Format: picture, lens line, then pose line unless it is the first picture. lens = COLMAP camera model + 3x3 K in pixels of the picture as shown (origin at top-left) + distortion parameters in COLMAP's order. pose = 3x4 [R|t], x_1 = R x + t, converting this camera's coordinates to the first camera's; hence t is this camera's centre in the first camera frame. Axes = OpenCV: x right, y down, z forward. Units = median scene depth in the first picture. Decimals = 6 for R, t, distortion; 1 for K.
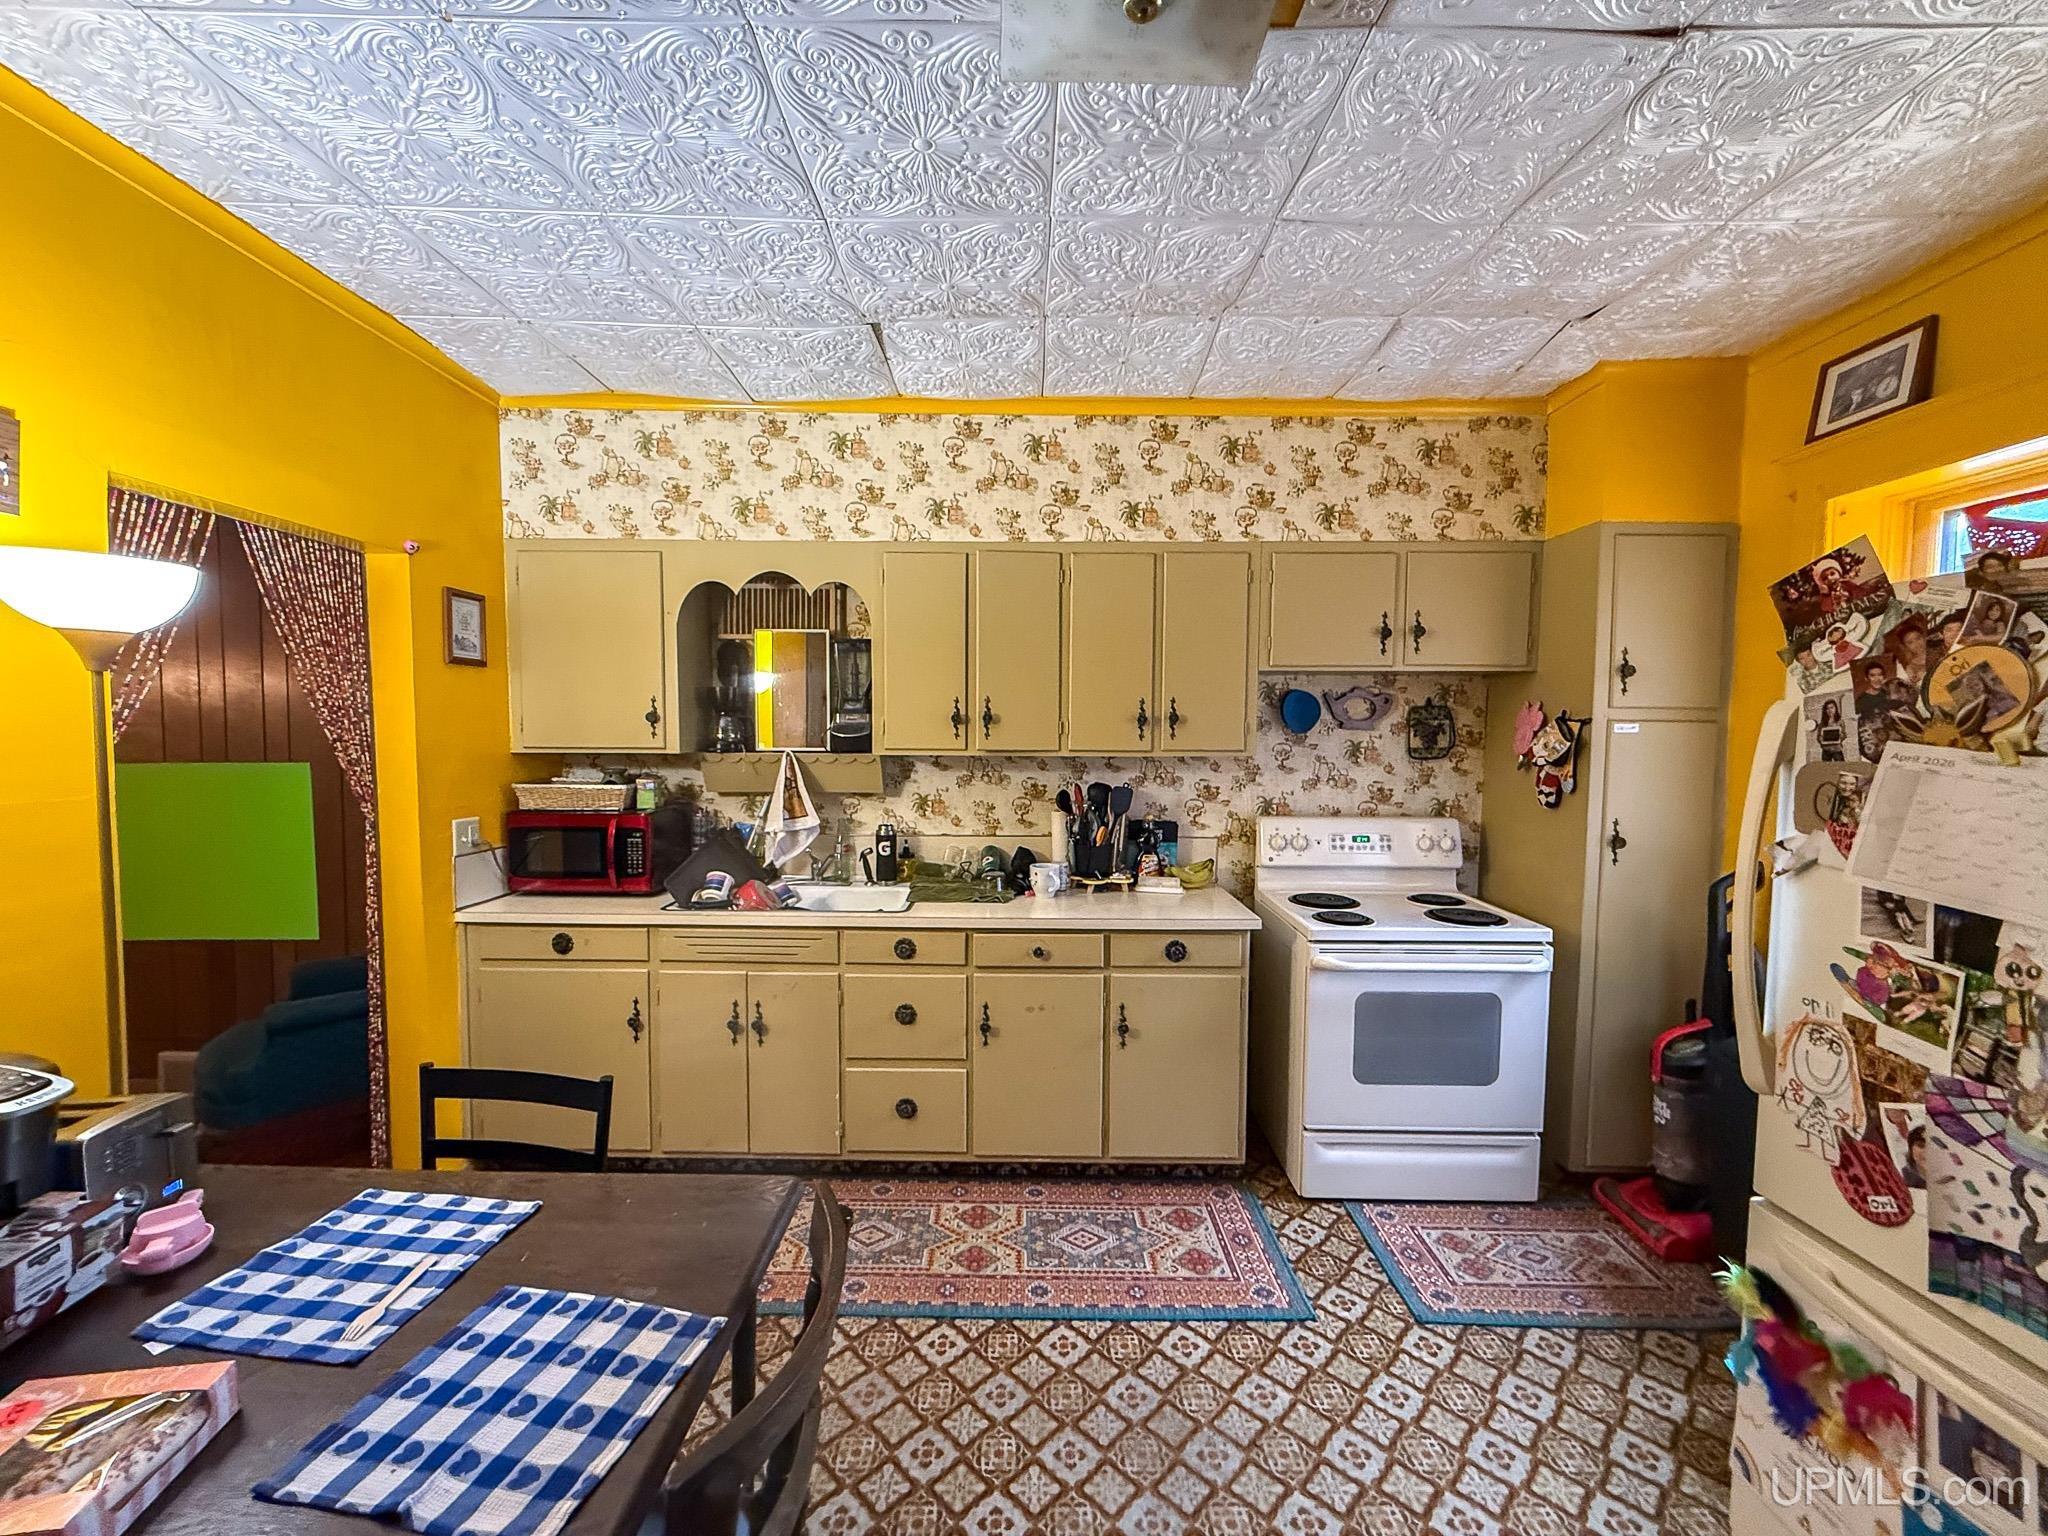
lens RADIAL K [[815.8, 0, 1016.1], [0, 815.8, 766.5], [0, 0, 1]] dist [-0.001348, -0.000068]
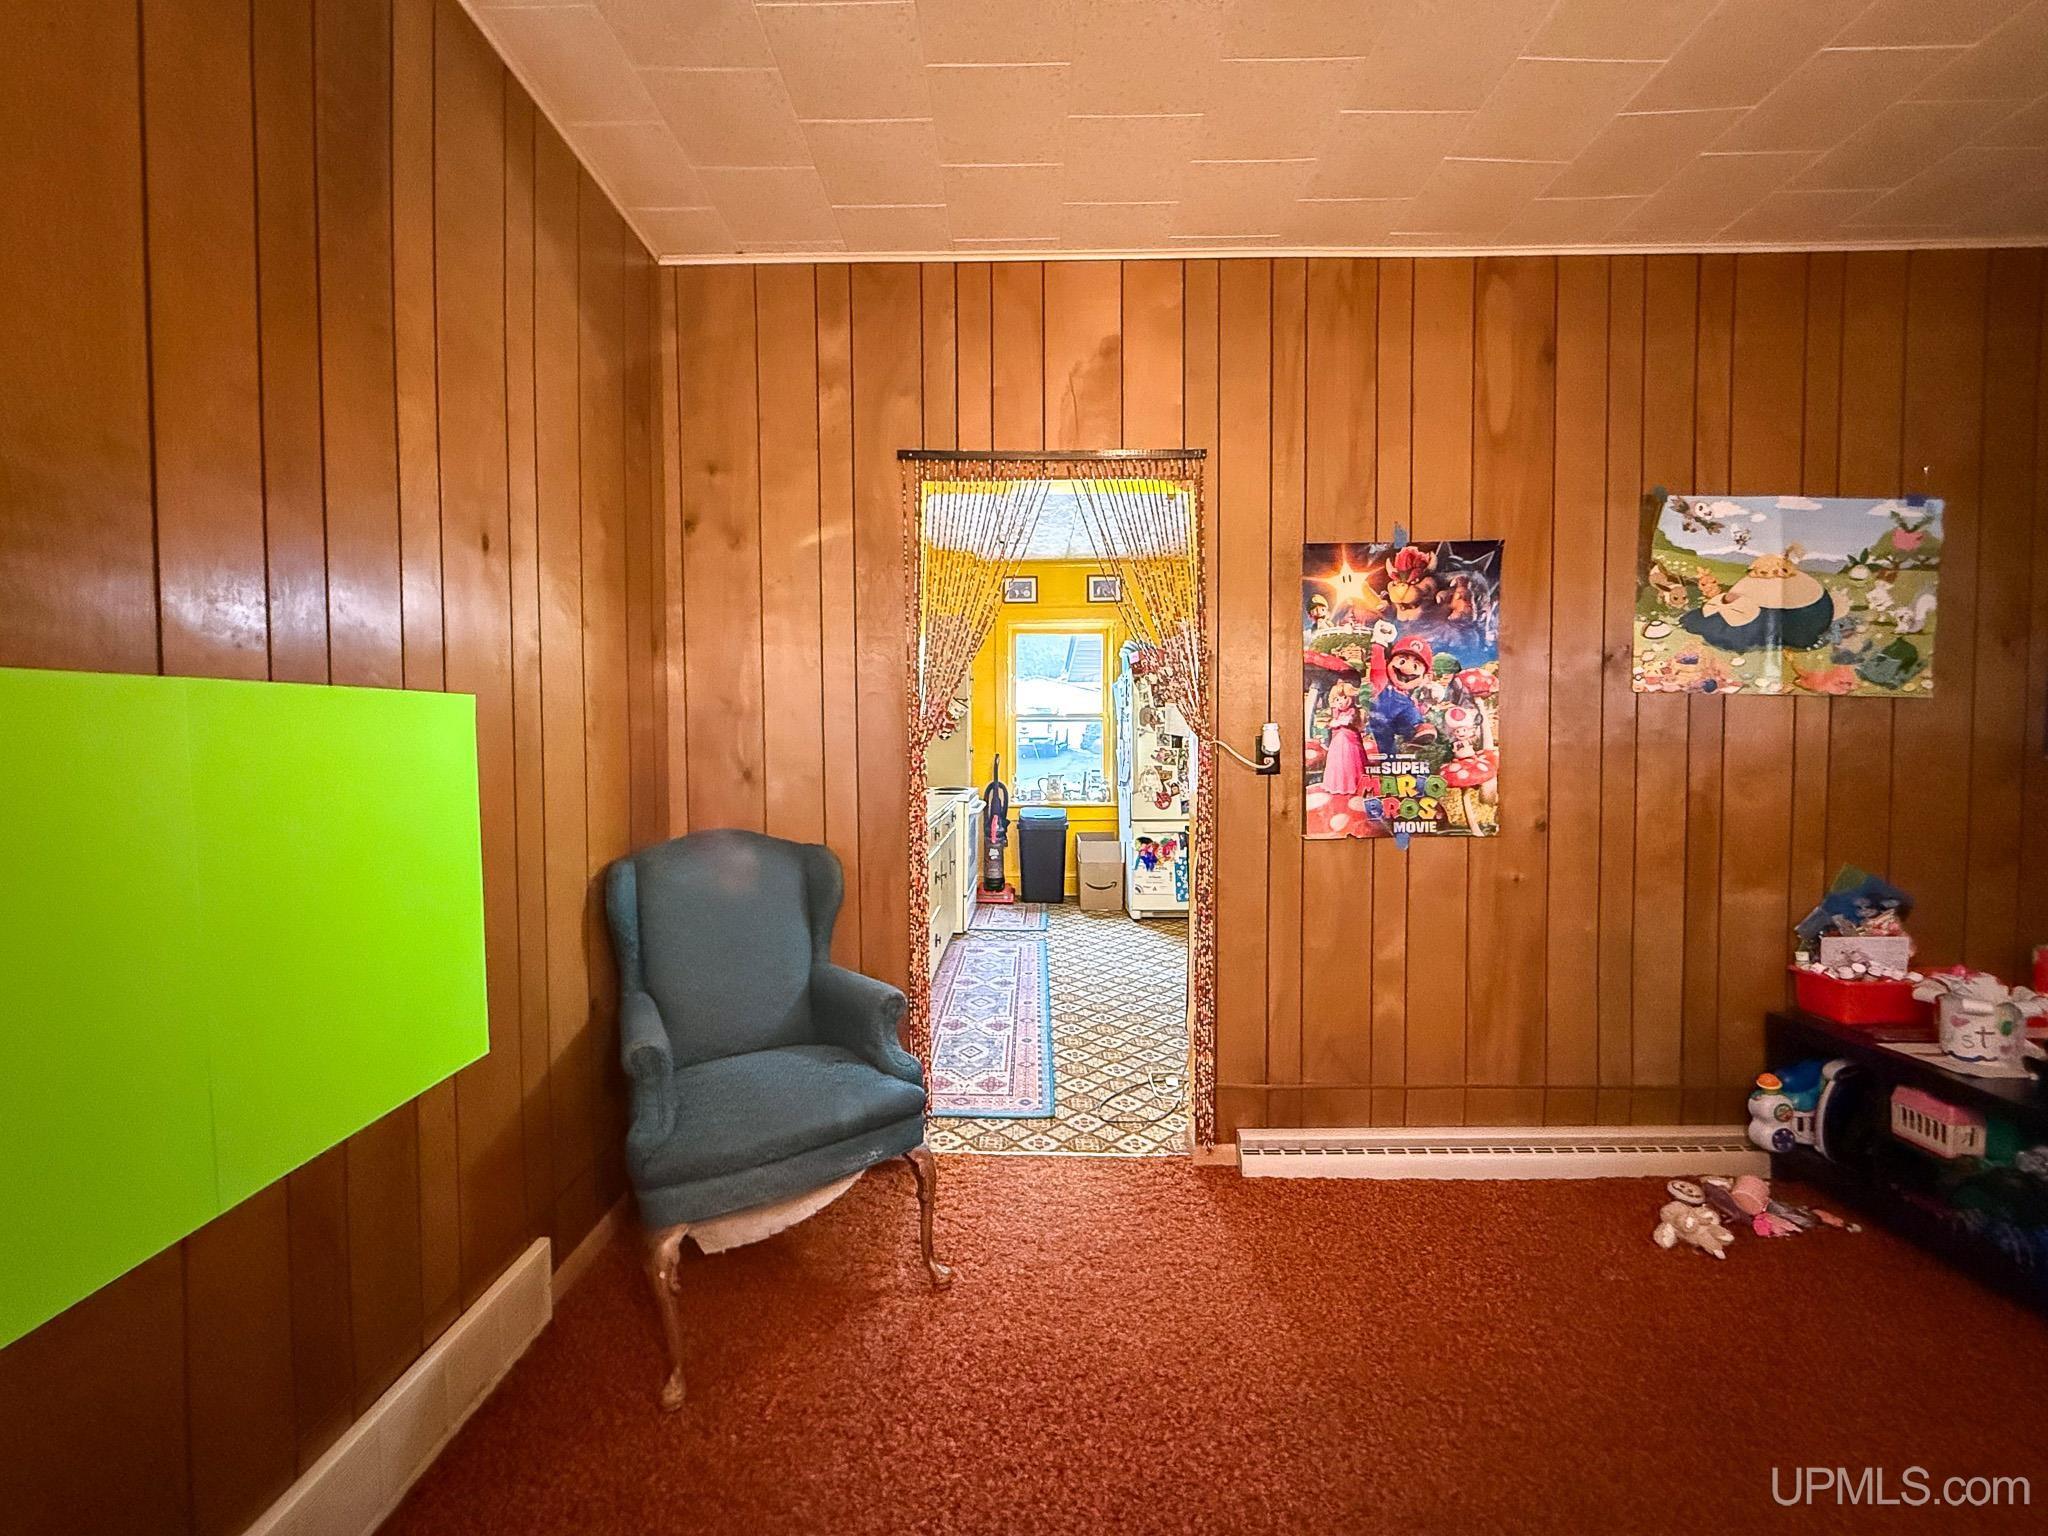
lens RADIAL K [[815.8, 0, 1022.6], [0, 815.8, 767.7], [0, 0, 1]] dist [-0.001348, -0.000068]
pose [[0.004914, -0.043914, 0.999023, -1.631848], [0.048210, 0.997884, 0.043627, 0.045015], [-0.998825, 0.047948, 0.007020, 0.821811]]
